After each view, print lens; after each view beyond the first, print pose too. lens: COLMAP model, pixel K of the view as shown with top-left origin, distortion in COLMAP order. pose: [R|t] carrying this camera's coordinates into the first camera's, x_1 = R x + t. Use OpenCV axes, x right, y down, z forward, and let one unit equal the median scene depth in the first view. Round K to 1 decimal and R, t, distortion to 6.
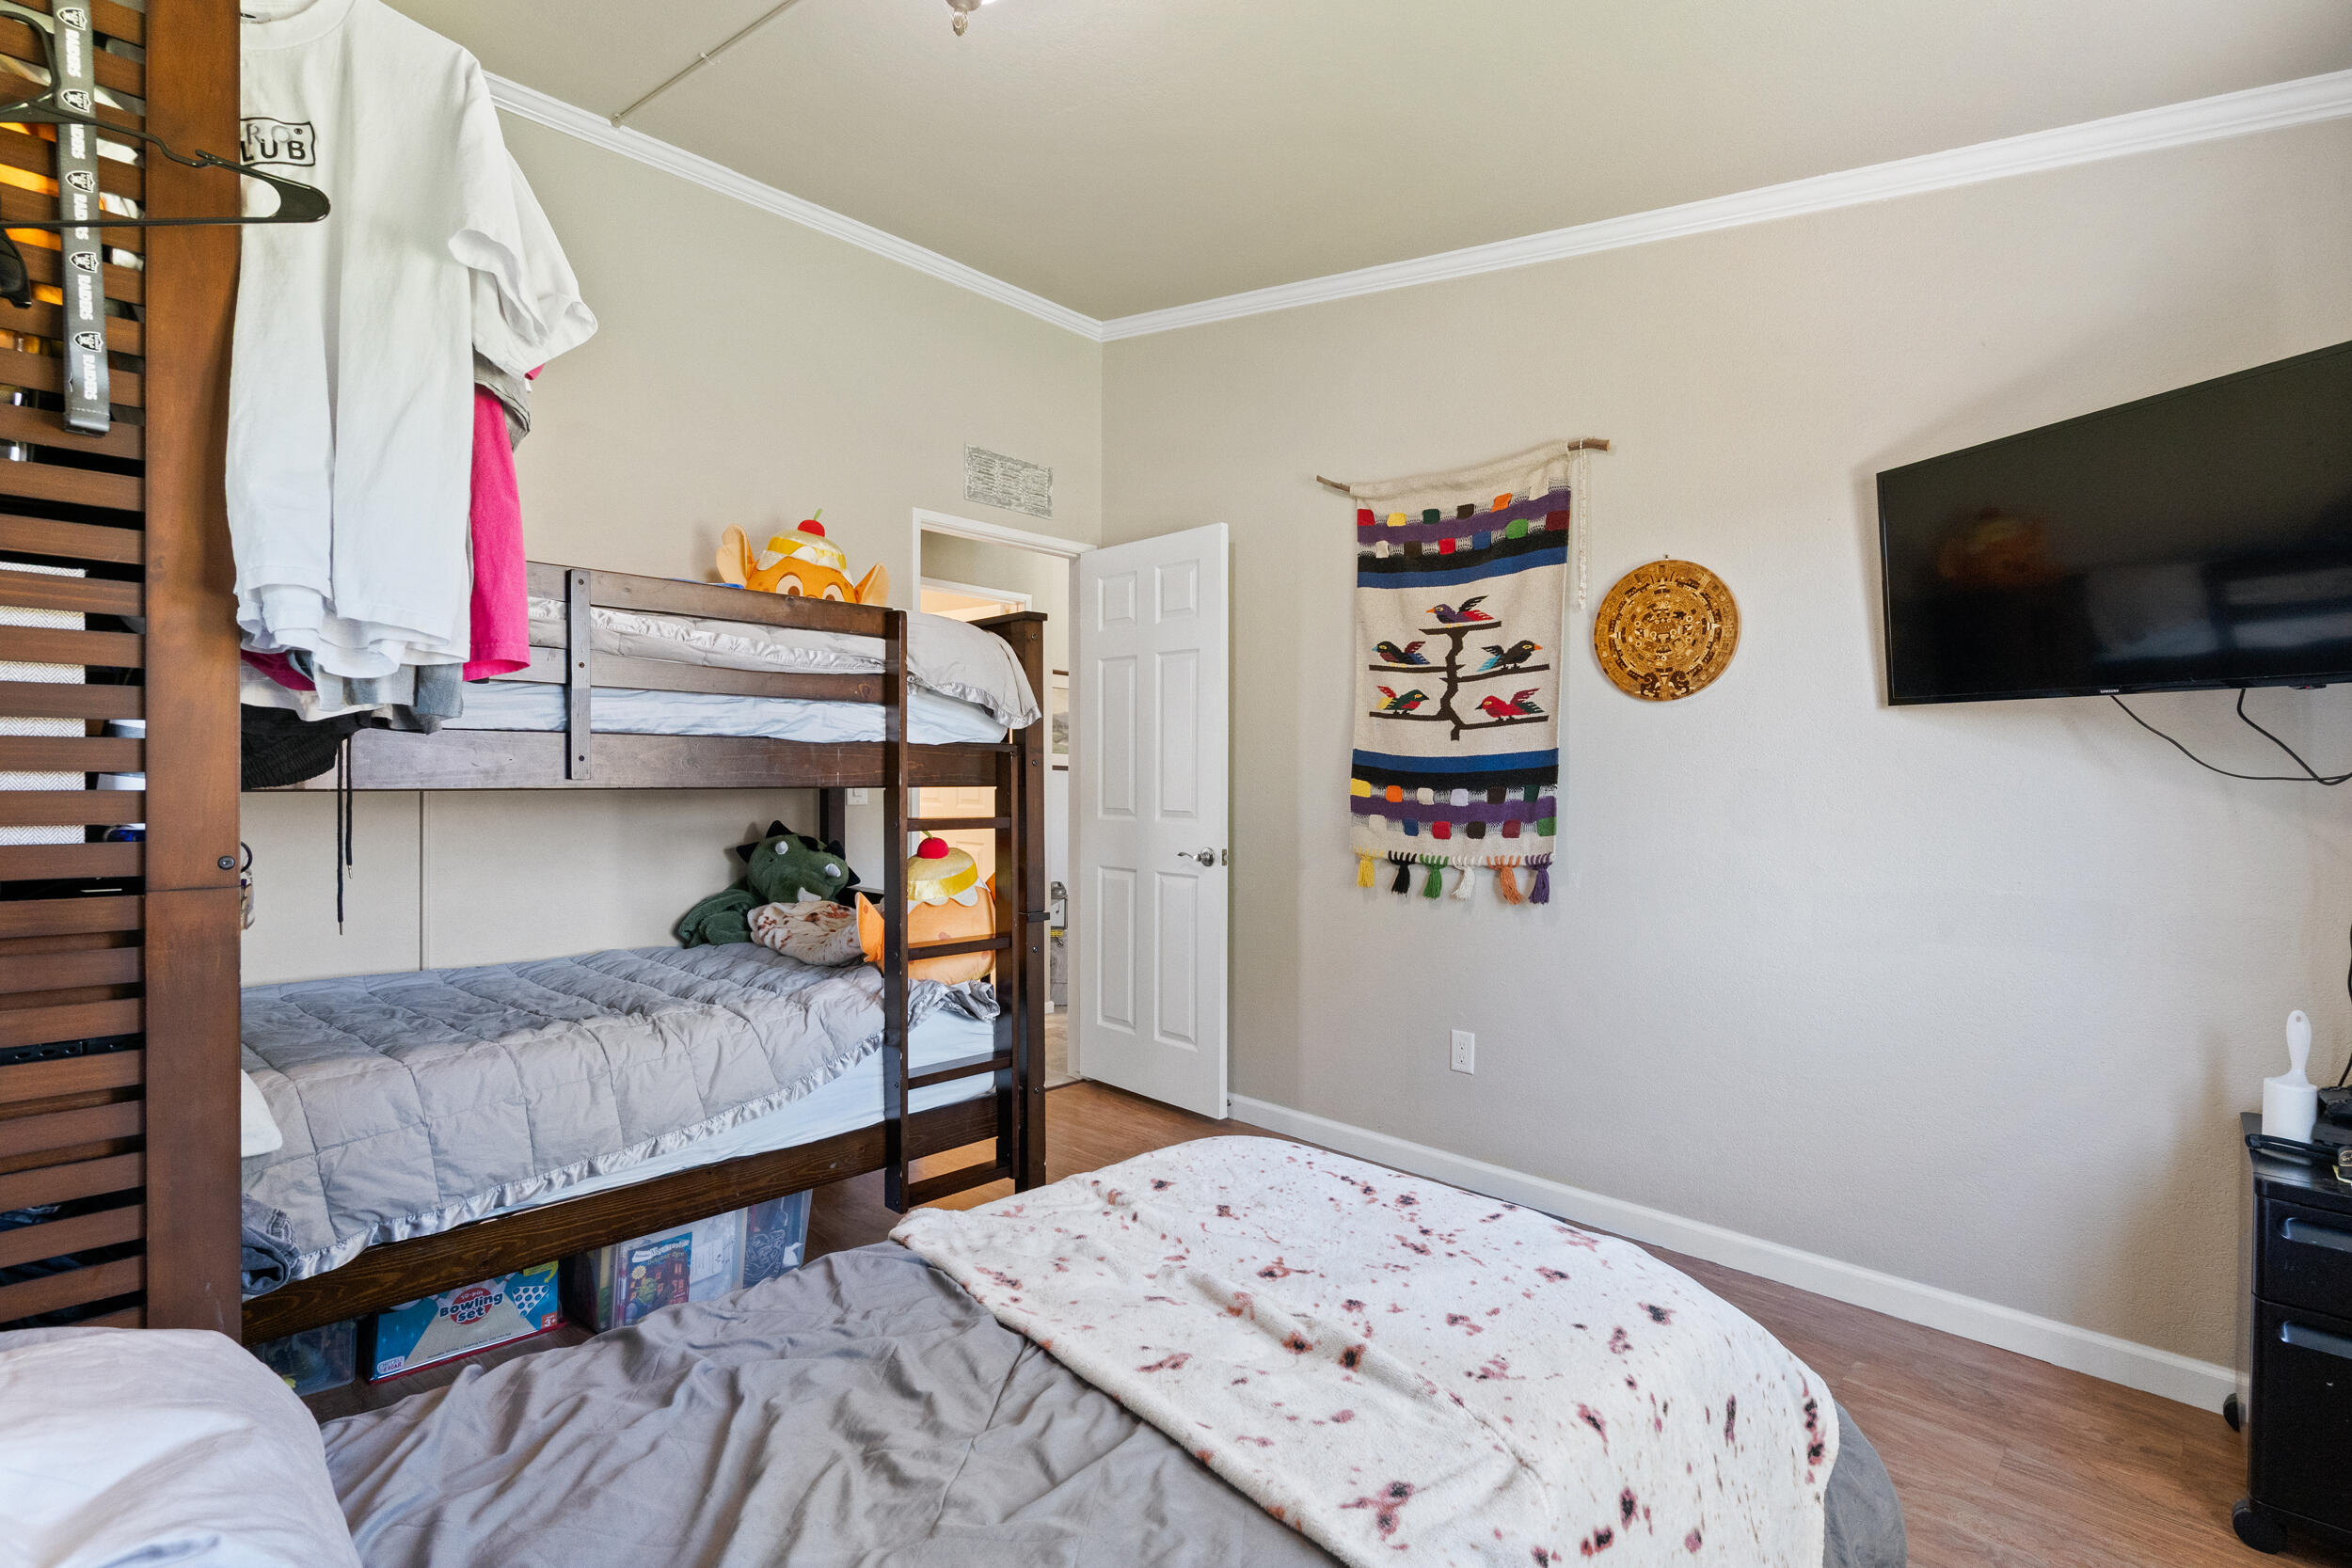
lens RADIAL K [[1076.3, 0, 1177.8], [0, 1076.3, 782.6], [0, 0, 1]] dist [-0.008403, 0.001393]
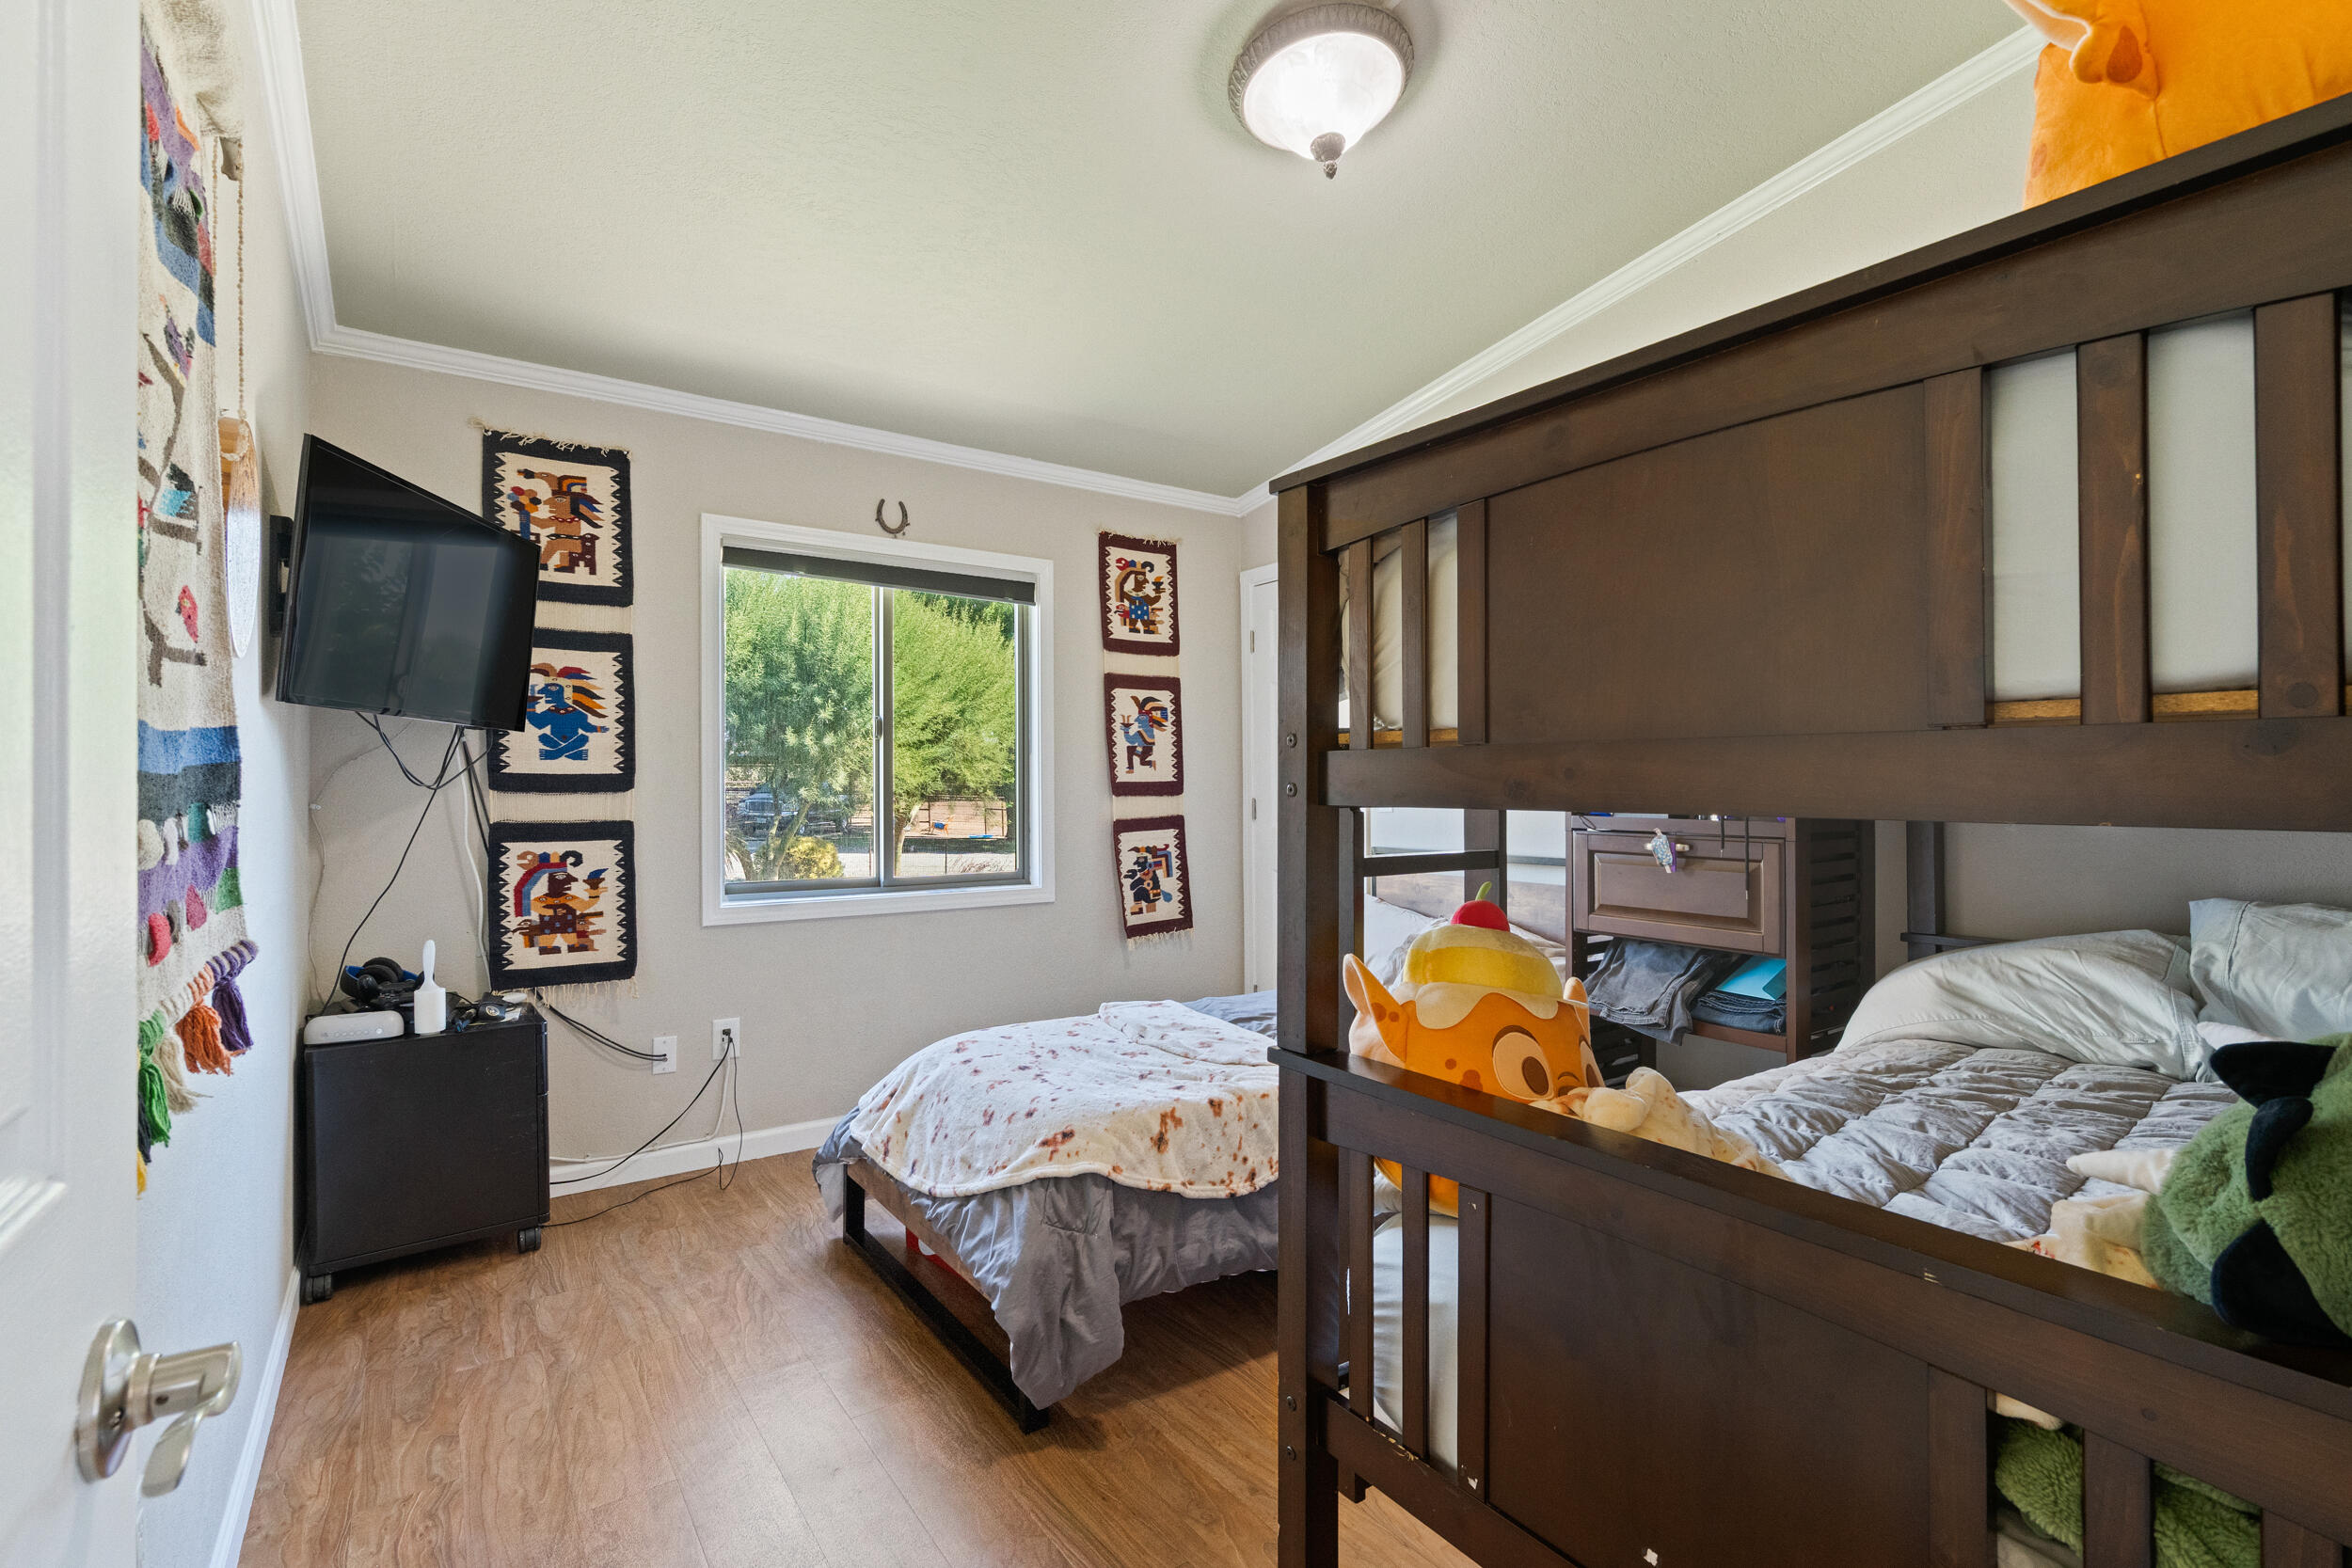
lens RADIAL K [[1076.3, 0, 1174.6], [0, 1076.3, 784.4], [0, 0, 1]] dist [-0.008403, 0.001393]
pose [[-0.983164, 0.000783, 0.182724, -0.231821], [0.001442, 0.999993, 0.003477, -0.005738], [-0.182720, 0.003682, -0.983158, 2.135469]]
